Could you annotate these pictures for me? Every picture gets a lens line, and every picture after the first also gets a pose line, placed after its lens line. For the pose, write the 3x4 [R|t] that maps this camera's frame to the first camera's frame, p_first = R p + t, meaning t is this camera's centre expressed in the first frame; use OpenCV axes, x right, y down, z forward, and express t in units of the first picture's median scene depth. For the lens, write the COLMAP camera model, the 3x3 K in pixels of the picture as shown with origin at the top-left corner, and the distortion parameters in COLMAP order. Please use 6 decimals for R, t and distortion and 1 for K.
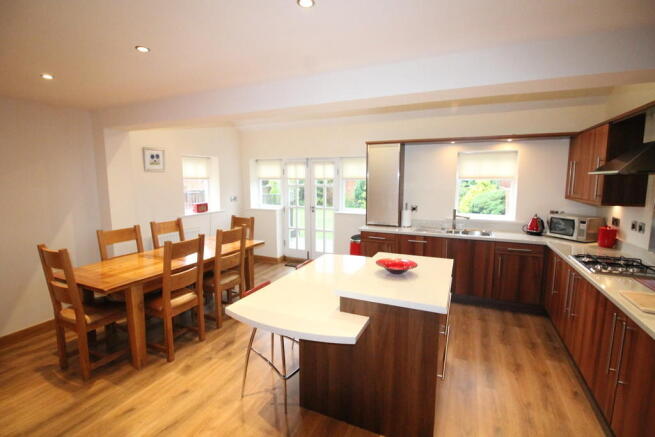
lens RADIAL K [[311.7, 0, 327.5], [0, 311.7, 218.5], [0, 0, 1]] dist [0.000182, 0.000028]
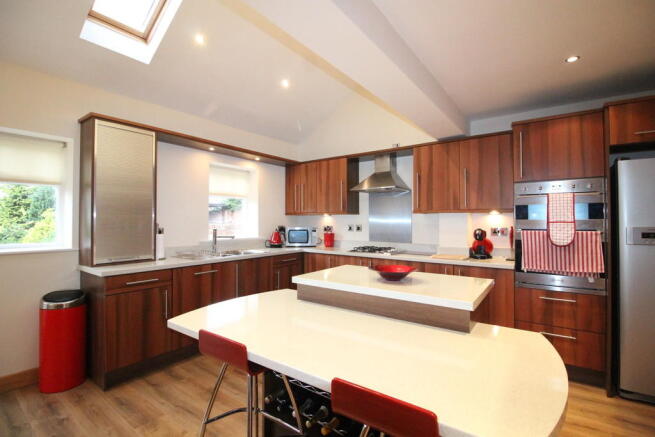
lens RADIAL K [[305.5, 0, 327.5], [0, 305.5, 218.5], [0, 0, 1]] dist [-0.000151, -0.000006]
pose [[0.194722, 0.007182, 0.980832, -0.357265], [0.126828, 0.991394, -0.032438, 0.008119], [-0.972624, 0.130714, 0.192135, 0.593869]]
